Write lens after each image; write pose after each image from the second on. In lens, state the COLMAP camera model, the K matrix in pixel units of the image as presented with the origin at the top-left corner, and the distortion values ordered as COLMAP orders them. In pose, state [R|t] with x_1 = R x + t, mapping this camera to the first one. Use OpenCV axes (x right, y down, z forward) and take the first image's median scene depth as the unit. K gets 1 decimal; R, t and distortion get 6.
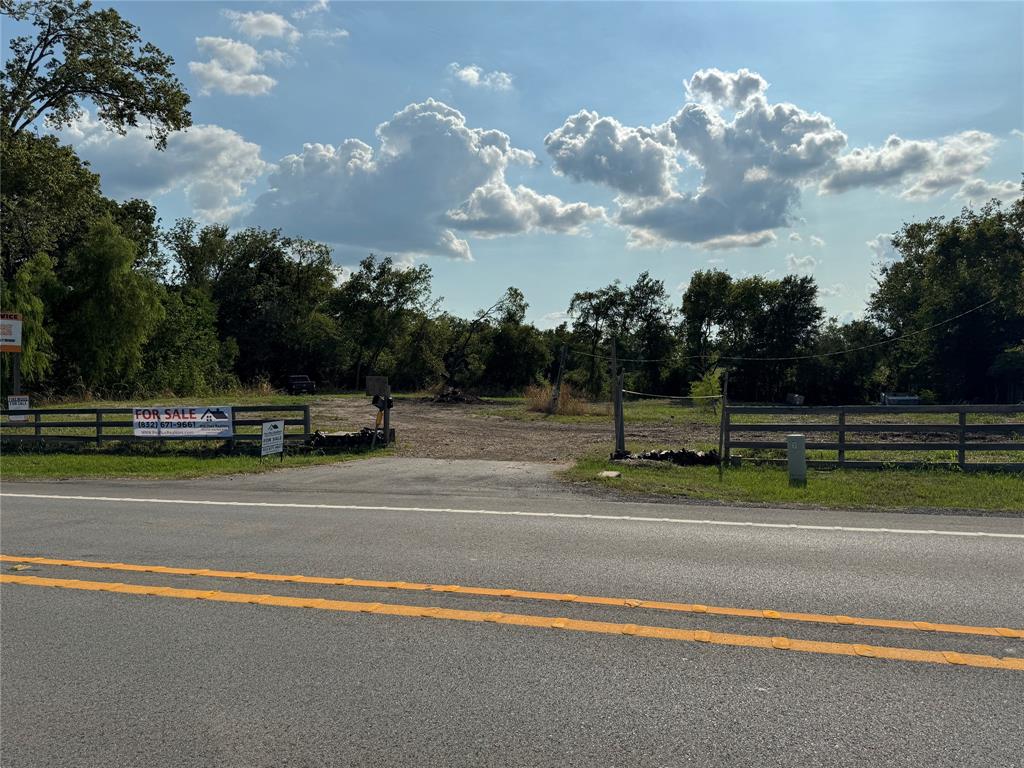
lens RADIAL K [[772.3, 0, 523.2], [0, 772.3, 442.7], [0, 0, 1]] dist [0.071777, -0.068827]
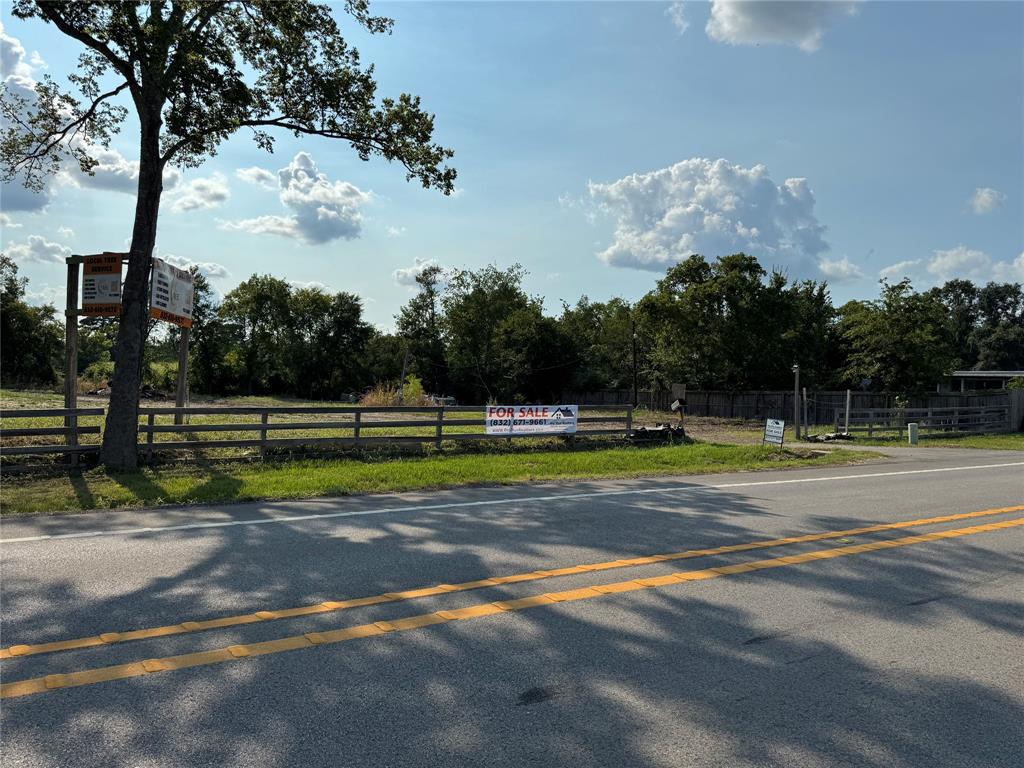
lens RADIAL K [[748.4, 0, 515.1], [0, 748.4, 387.8], [0, 0, 1]] dist [0.080145, -0.055866]
pose [[0.632322, 0.027651, 0.774212, -0.459523], [0.026842, 0.997981, -0.057565, -0.004772], [-0.774241, 0.057181, 0.630303, 0.150813]]
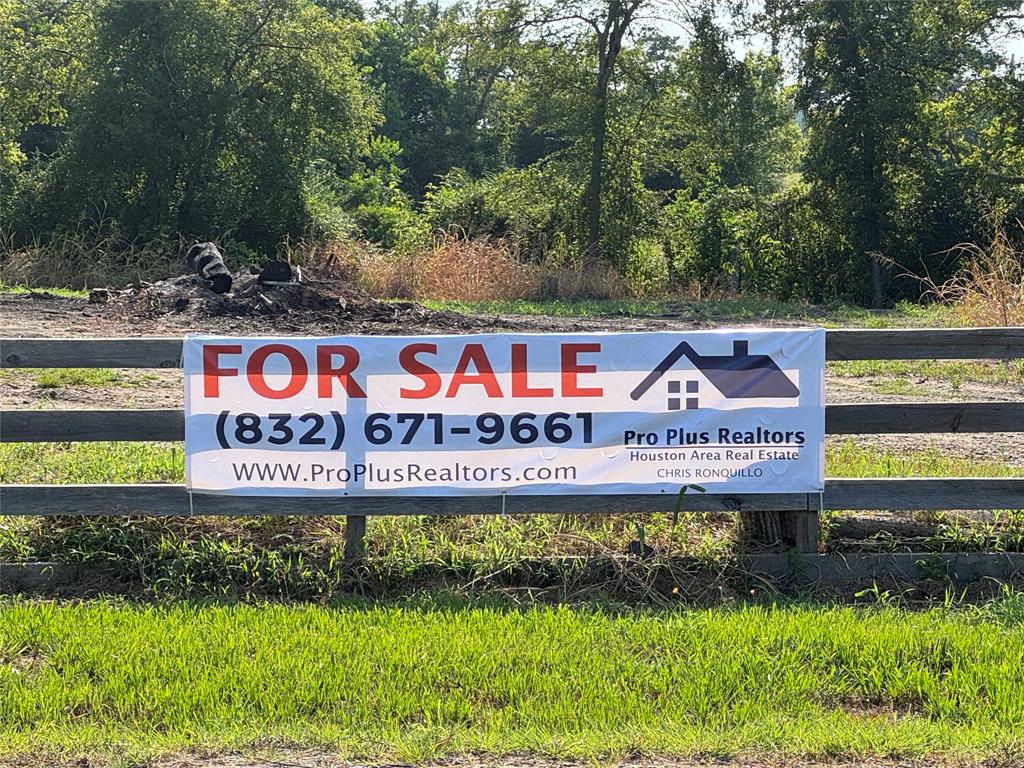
lens RADIAL K [[3502.6, 0, 509.0], [0, 3502.6, 375.0], [0, 0, 1]] dist [-0.324651, 0.000000]
pose [[0.972182, 0.002041, 0.234219, -0.235959], [0.006774, 0.999299, -0.036826, -0.002304], [-0.234130, 0.037388, 0.971486, 0.085547]]
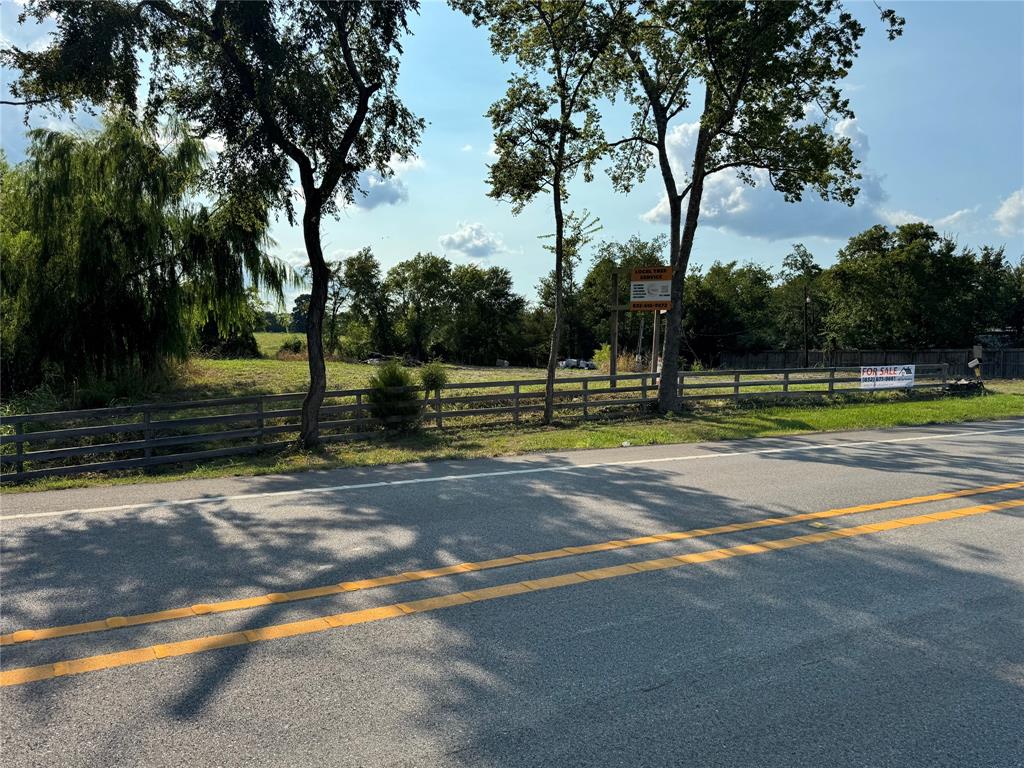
lens RADIAL K [[748.4, 0, 514.9], [0, 748.4, 387.4], [0, 0, 1]] dist [0.080145, -0.055866]
pose [[0.678994, -0.021687, 0.733824, -0.681594], [0.044270, 0.998954, -0.011439, -0.008447], [-0.732808, 0.040253, 0.679244, 0.224481]]
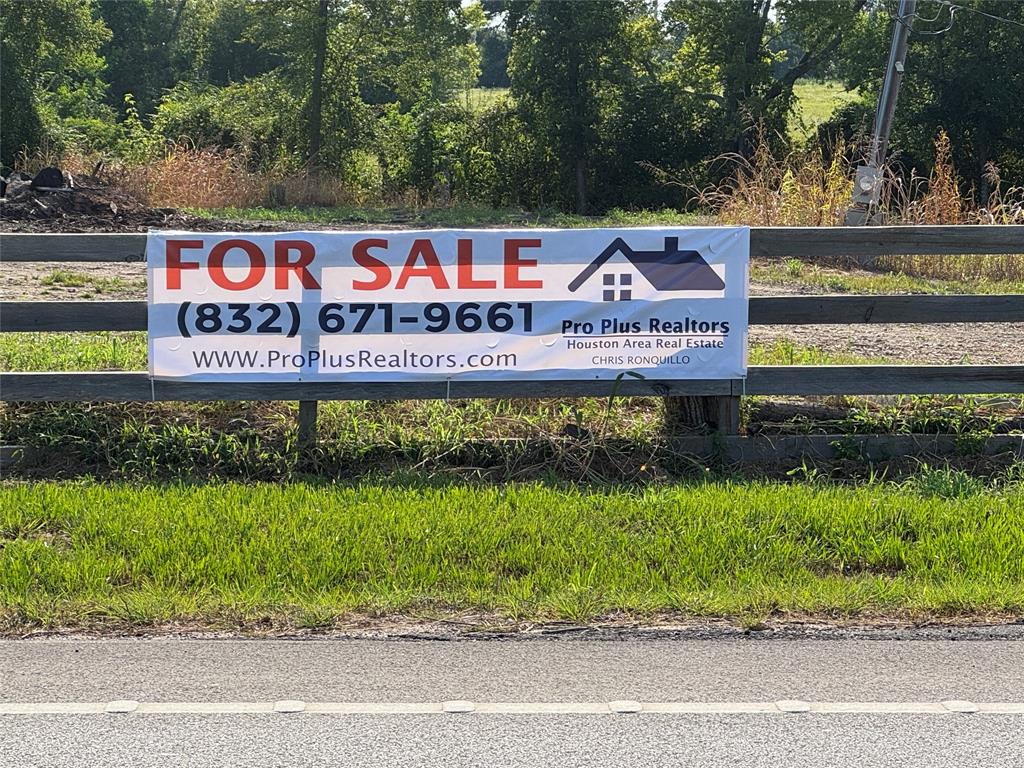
lens RADIAL K [[3322.3, 0, 511.9], [0, 3322.3, 385.0], [0, 0, 1]] dist [-0.204800, 0.000000]
pose [[0.941466, -0.006080, 0.337054, -0.263349], [0.008277, 0.999953, -0.005083, -0.001083], [-0.337007, 0.007575, 0.941472, 0.089407]]
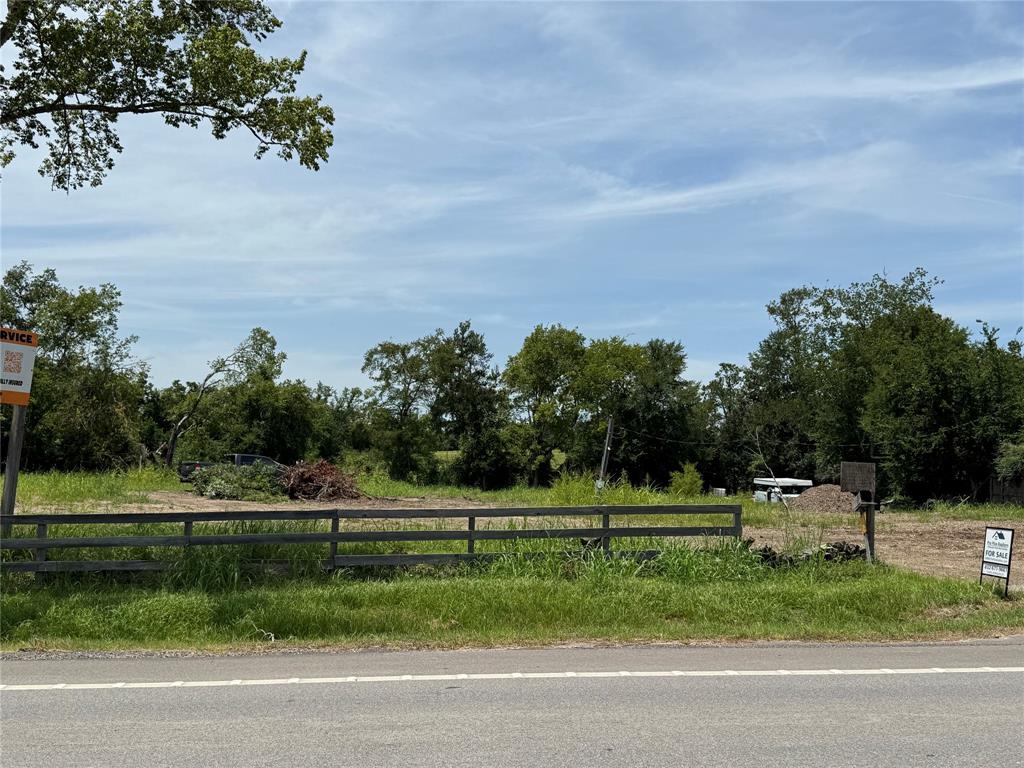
lens RADIAL K [[1082.2, 0, 513.1], [0, 1082.2, 417.9], [0, 0, 1]] dist [0.032971, 0.000000]
pose [[0.917225, 0.032228, 0.397063, -0.292485], [0.018541, 0.992189, -0.123362, -0.003605], [-0.397937, 0.120513, 0.909463, 0.091384]]
